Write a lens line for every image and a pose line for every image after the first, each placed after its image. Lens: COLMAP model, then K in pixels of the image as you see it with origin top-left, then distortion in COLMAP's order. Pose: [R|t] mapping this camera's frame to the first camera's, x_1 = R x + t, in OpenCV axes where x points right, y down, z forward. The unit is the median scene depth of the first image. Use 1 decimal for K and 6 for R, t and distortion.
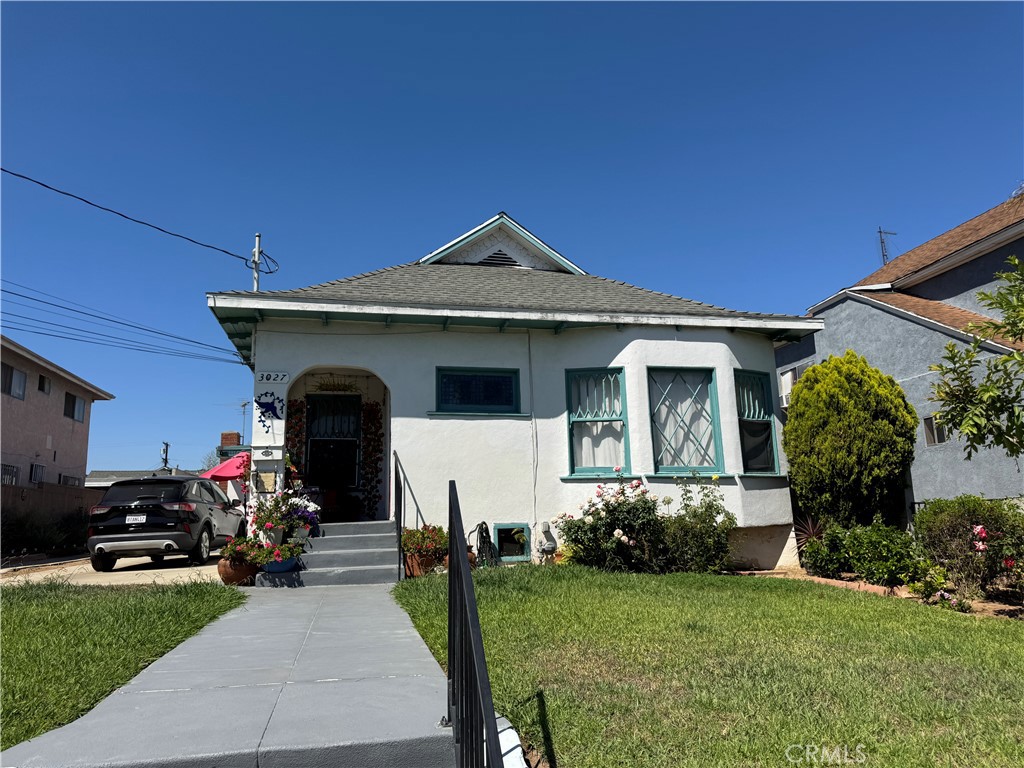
lens RADIAL K [[721.7, 0, 513.0], [0, 721.7, 385.2], [0, 0, 1]] dist [0.079331, -0.084857]
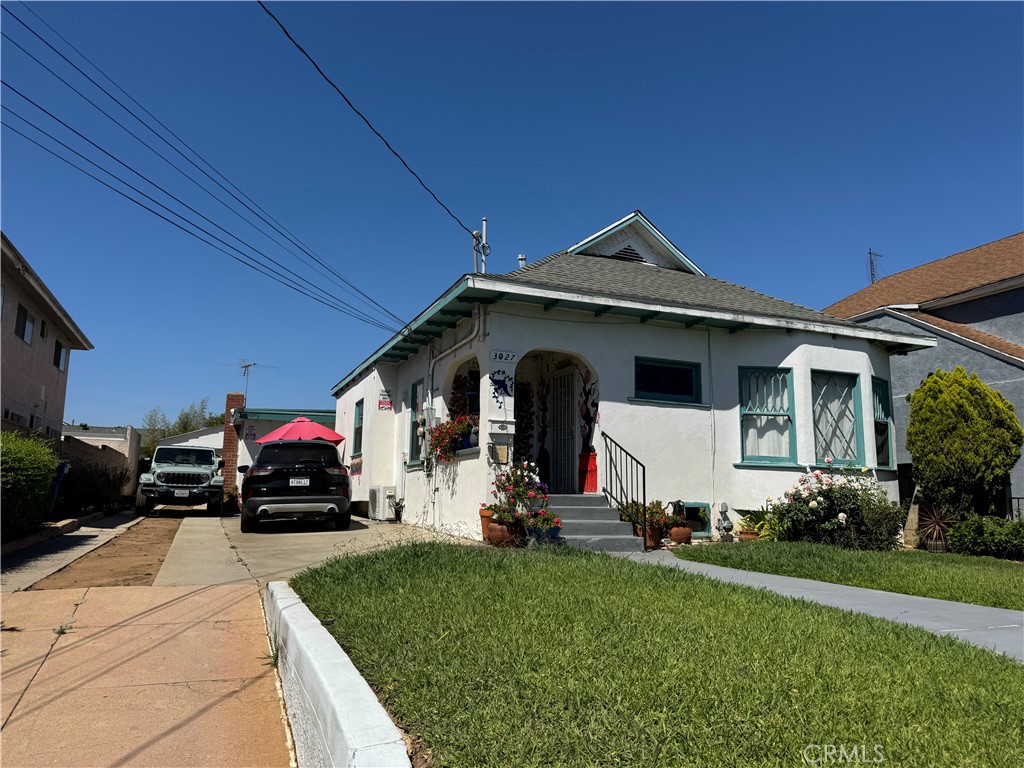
lens RADIAL K [[721.7, 0, 513.6], [0, 721.7, 387.4], [0, 0, 1]] dist [0.079331, -0.084857]
pose [[0.982231, 0.064830, 0.176126, -0.467899], [-0.071266, 0.996992, 0.030456, 0.000900], [-0.173621, -0.042466, 0.983896, -0.038033]]
